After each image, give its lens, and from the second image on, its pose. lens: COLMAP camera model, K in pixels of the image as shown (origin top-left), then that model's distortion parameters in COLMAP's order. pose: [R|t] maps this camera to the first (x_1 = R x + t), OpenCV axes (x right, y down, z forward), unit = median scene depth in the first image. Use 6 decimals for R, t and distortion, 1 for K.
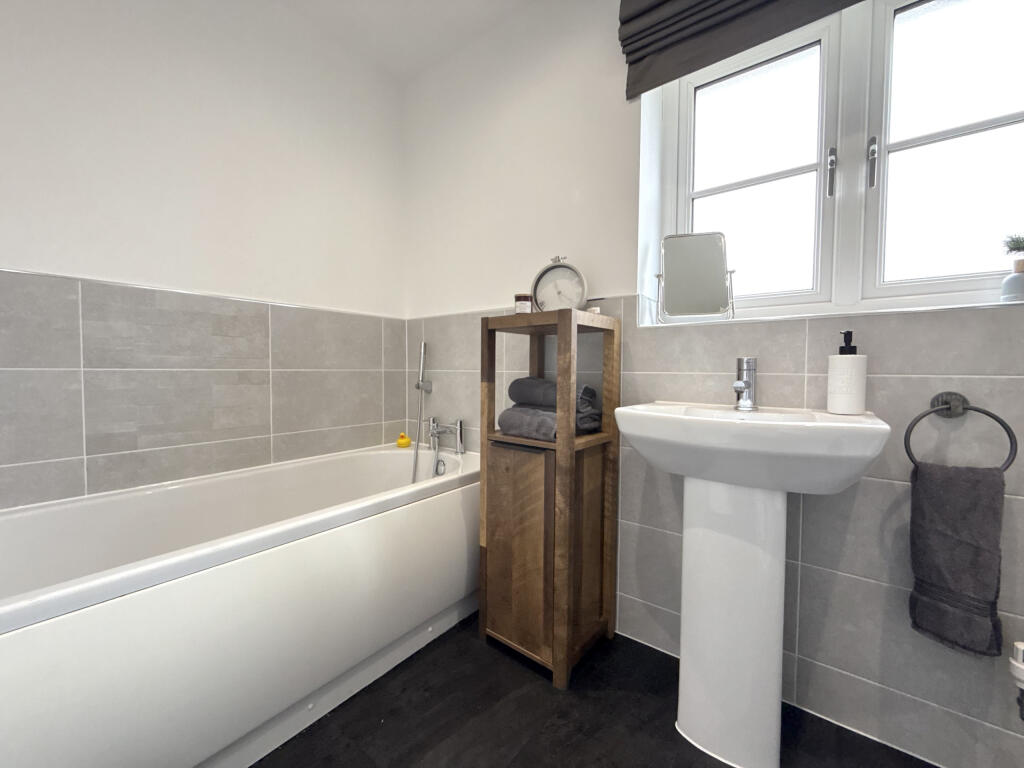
lens RADIAL K [[407.4, 0, 508.3], [0, 407.4, 383.9], [0, 0, 1]] dist [0.001153, -0.000227]
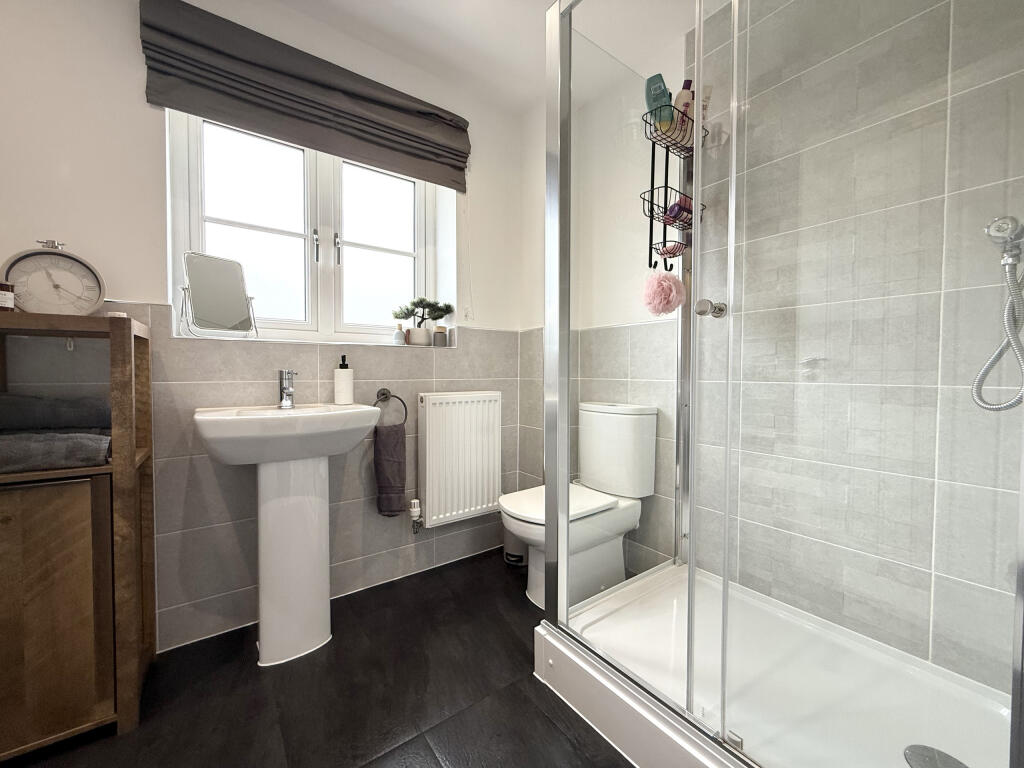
lens RADIAL K [[407.4, 0, 508.3], [0, 407.4, 383.9], [0, 0, 1]] dist [0.001153, -0.000227]
pose [[0.276822, -0.035106, 0.960280, -0.483089], [0.034482, 0.999052, 0.026583, -0.025969], [-0.960302, 0.025754, 0.277770, -0.090416]]
